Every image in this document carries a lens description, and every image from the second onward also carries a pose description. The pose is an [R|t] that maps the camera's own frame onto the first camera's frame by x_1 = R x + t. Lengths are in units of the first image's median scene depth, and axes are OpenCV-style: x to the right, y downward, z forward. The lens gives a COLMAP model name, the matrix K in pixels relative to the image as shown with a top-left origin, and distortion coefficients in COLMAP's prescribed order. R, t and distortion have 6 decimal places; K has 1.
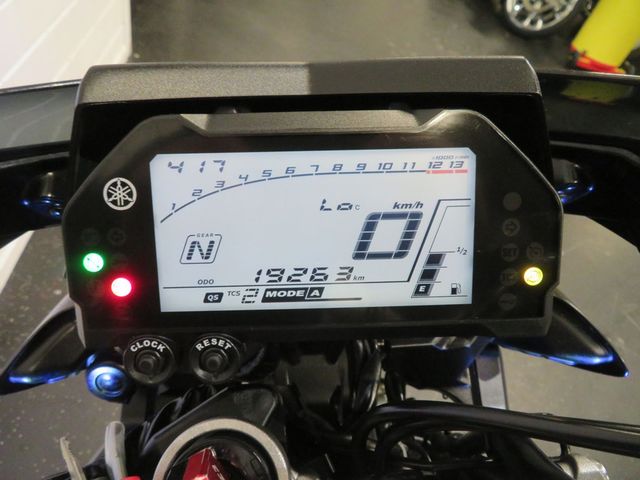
lens RADIAL K [[451.4, 0, 322.0], [0, 451.4, 242.0], [0, 0, 1]] dist [-0.003921, 0.000302]
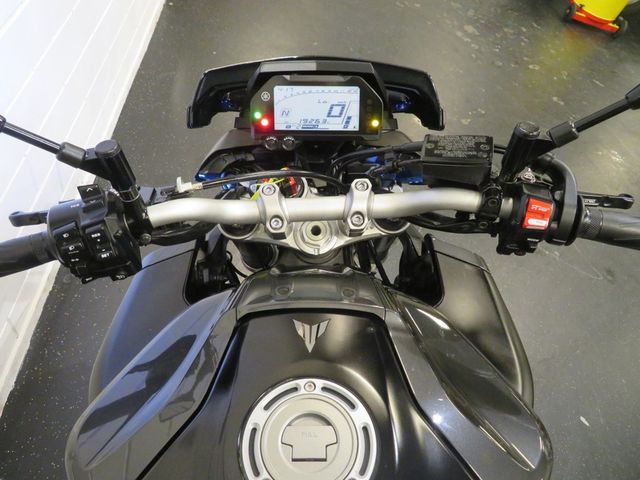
lens RADIAL K [[451.4, 0, 322.0], [0, 451.4, 242.0], [0, 0, 1]] dist [-0.003921, 0.000302]
pose [[0.999391, 0.033412, -0.010062, 0.102019], [-0.032057, 0.993022, 0.113485, 0.634731], [0.013784, -0.113094, 0.993489, -2.773725]]
